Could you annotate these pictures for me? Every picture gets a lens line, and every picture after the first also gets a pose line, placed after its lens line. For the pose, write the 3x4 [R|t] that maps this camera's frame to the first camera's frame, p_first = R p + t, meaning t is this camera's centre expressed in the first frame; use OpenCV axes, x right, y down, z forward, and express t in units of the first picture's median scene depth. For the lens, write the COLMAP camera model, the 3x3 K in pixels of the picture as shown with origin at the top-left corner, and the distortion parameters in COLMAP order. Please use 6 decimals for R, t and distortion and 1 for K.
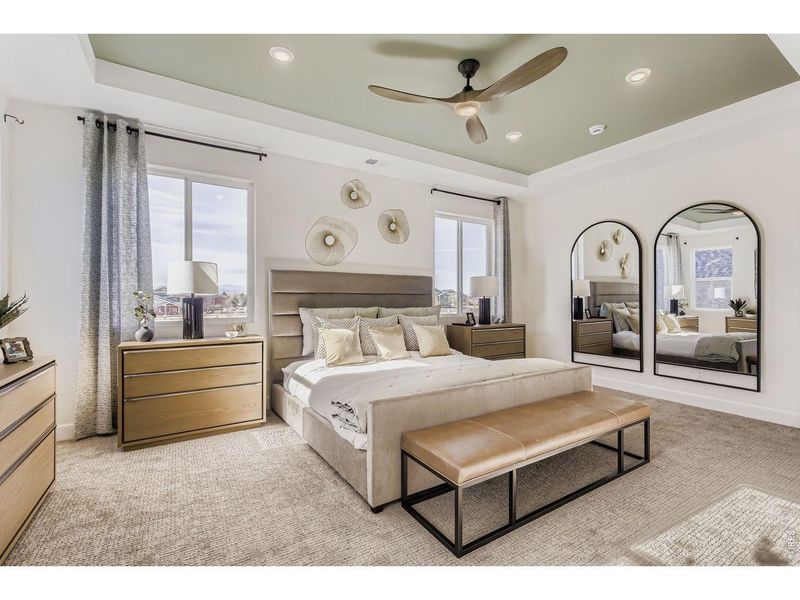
lens RADIAL K [[359.9, 0, 398.4], [0, 359.9, 299.5], [0, 0, 1]] dist [-0.000145, -0.000139]
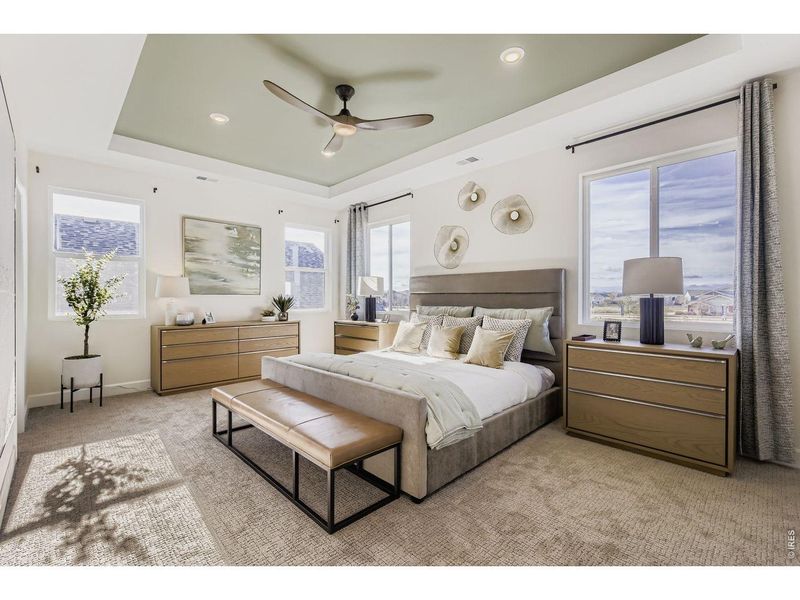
lens RADIAL K [[359.9, 0, 398.4], [0, 359.9, 299.5], [0, 0, 1]] dist [-0.000145, -0.000139]
pose [[0.212673, 0.003660, -0.977117, 1.003770], [-0.005474, 0.999982, 0.002554, 0.000124], [0.977108, 0.004806, 0.212689, 0.700271]]
